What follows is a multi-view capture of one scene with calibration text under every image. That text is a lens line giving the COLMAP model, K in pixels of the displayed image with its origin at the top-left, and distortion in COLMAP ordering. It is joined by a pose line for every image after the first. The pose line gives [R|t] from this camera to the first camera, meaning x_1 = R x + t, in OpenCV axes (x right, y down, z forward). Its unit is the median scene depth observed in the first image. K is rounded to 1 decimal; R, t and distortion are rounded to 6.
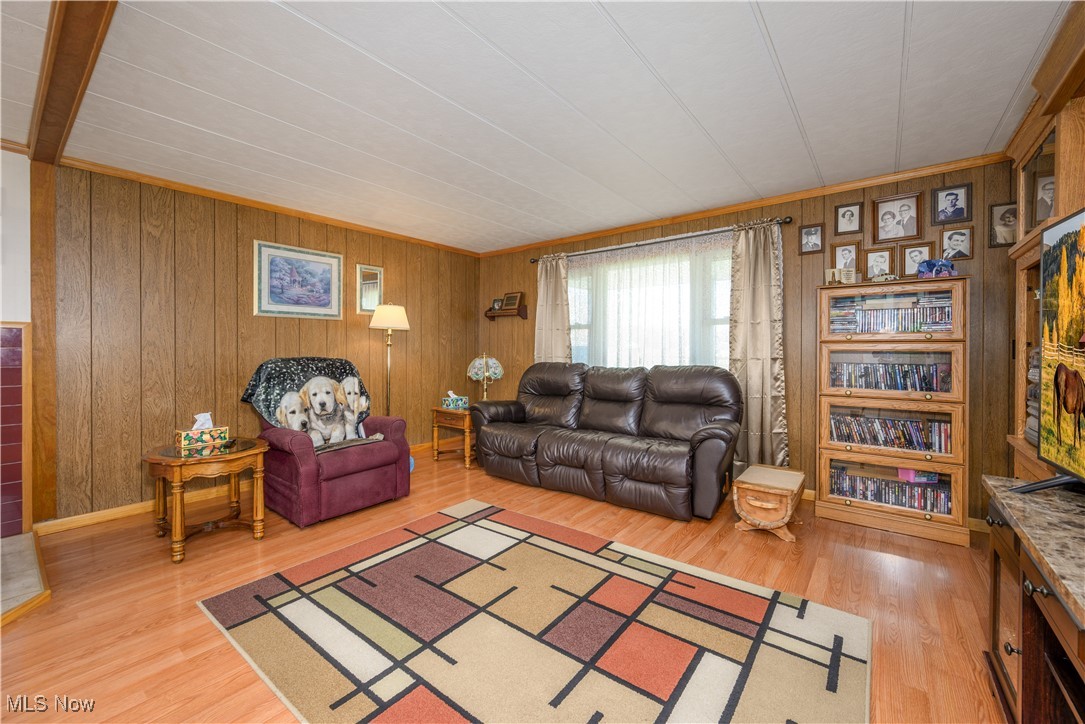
lens RADIAL K [[431.9, 0, 542.9], [0, 431.9, 353.2], [0, 0, 1]] dist [-0.000151, 0.000038]
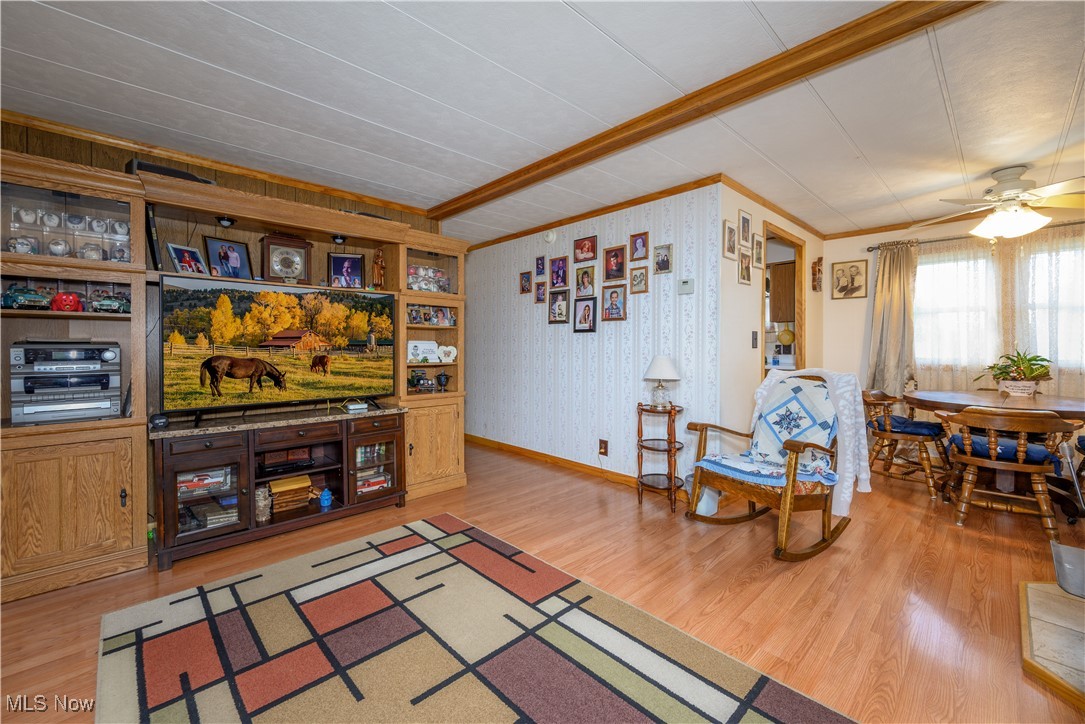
lens RADIAL K [[431.9, 0, 542.2], [0, 431.9, 353.6], [0, 0, 1]] dist [-0.000151, 0.000038]
pose [[-0.989558, -0.000947, 0.144133, -0.429953], [0.002745, 0.999673, 0.025409, -0.020482], [-0.144110, 0.025539, -0.989232, 1.942340]]
